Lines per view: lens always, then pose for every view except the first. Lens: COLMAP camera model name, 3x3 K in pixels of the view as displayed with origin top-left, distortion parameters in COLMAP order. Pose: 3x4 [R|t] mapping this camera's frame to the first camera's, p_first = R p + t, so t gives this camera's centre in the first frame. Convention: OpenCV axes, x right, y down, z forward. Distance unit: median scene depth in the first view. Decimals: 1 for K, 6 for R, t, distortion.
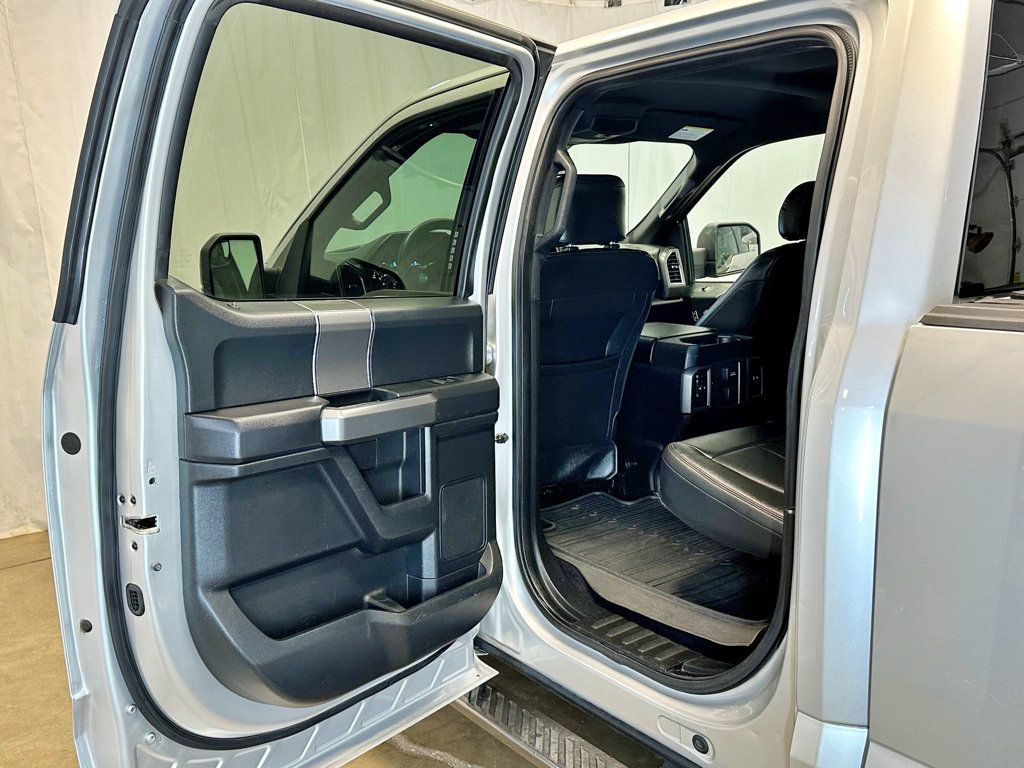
lens RADIAL K [[941.2, 0, 516.9], [0, 941.2, 388.2], [0, 0, 1]] dist [0.177291, -0.369904]
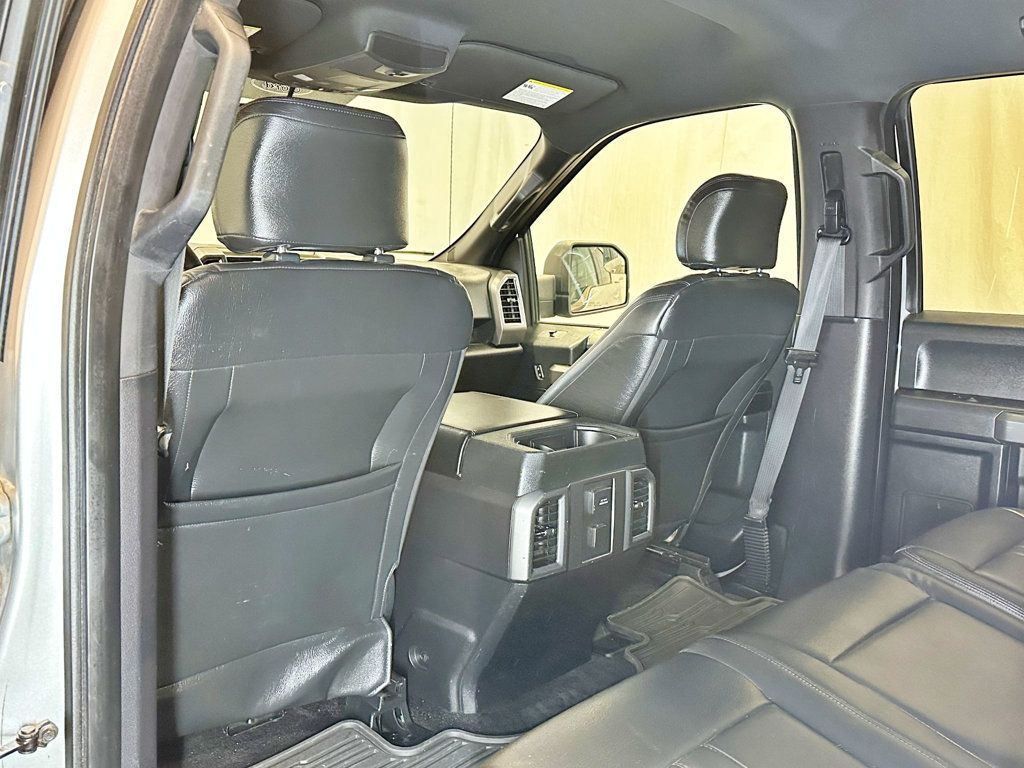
lens RADIAL K [[941.2, 0, 516.9], [0, 941.2, 388.2], [0, 0, 1]] dist [0.177291, -0.369904]
pose [[0.986119, 0.030269, 0.163257, 0.062937], [-0.026328, 0.999309, -0.026252, -0.048067], [-0.163938, 0.021589, 0.986234, 0.339051]]
